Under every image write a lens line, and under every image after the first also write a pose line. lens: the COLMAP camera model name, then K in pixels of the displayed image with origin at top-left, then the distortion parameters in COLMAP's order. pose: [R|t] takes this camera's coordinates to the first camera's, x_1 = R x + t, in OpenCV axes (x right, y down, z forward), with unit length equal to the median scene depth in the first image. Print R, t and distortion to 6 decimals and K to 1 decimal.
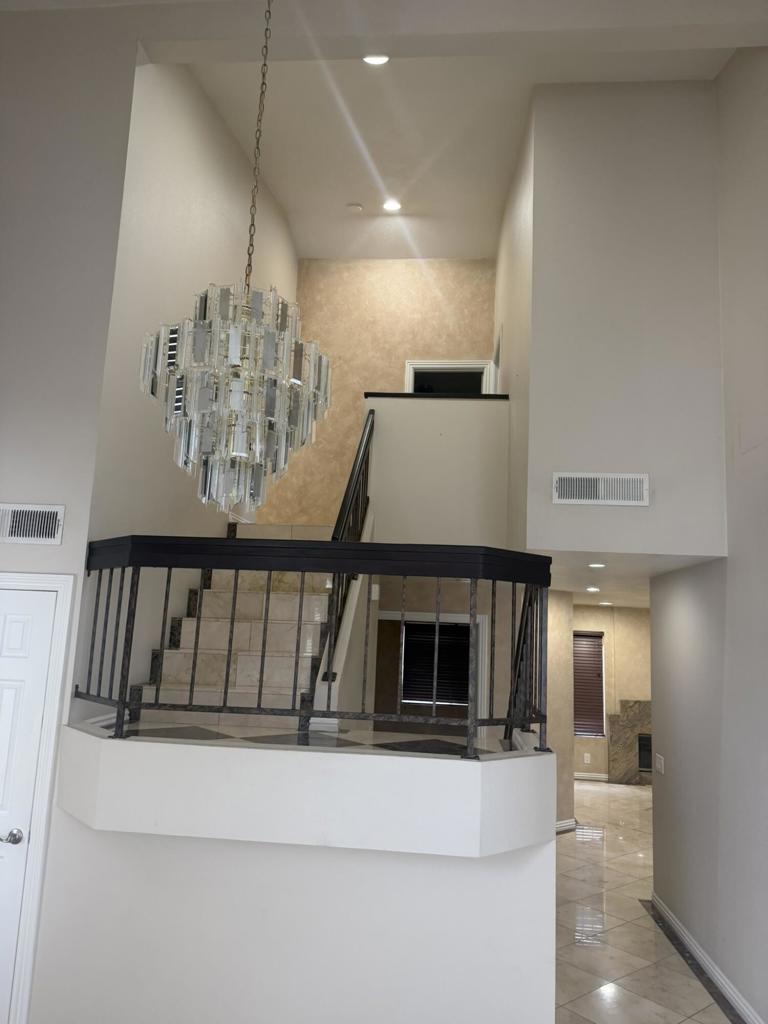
lens RADIAL K [[719.7, 0, 384.0], [0, 719.7, 512.0], [0, 0, 1]] dist [0.185208, -0.331685]
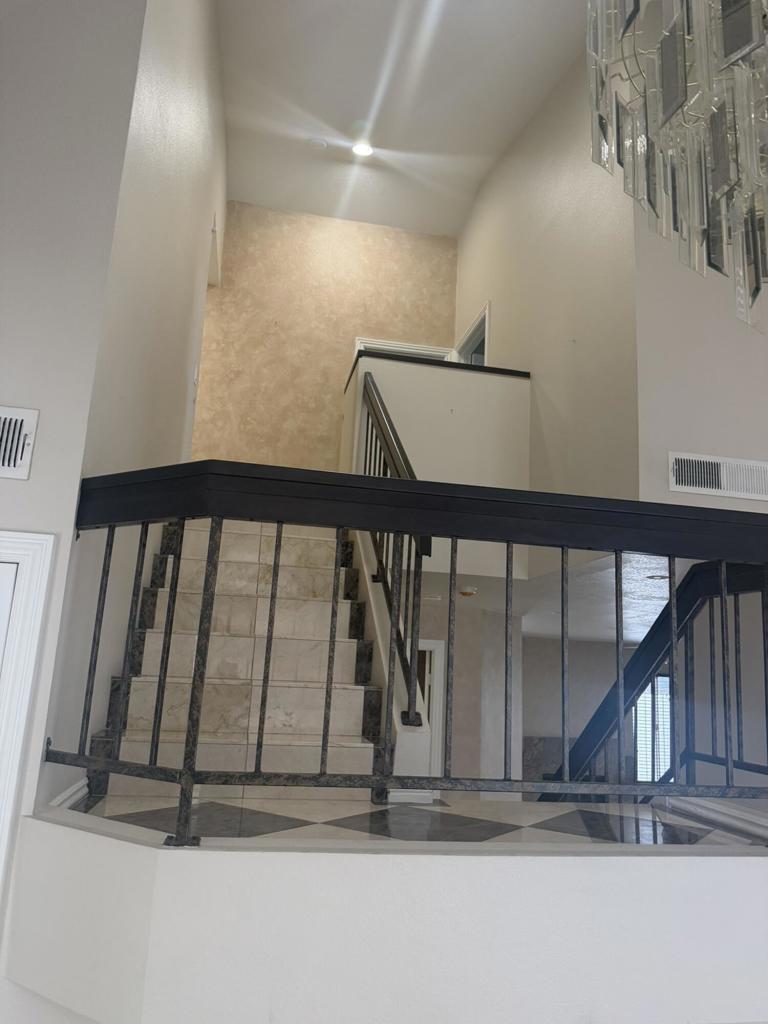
lens RADIAL K [[734.3, 0, 397.6], [0, 734.3, 511.0], [0, 0, 1]] dist [0.131141, -0.178484]
pose [[0.964196, 0.063131, 0.257568, -0.132037], [-0.051832, 0.997382, -0.050432, 0.034197], [-0.260078, 0.035276, 0.964943, 0.163012]]
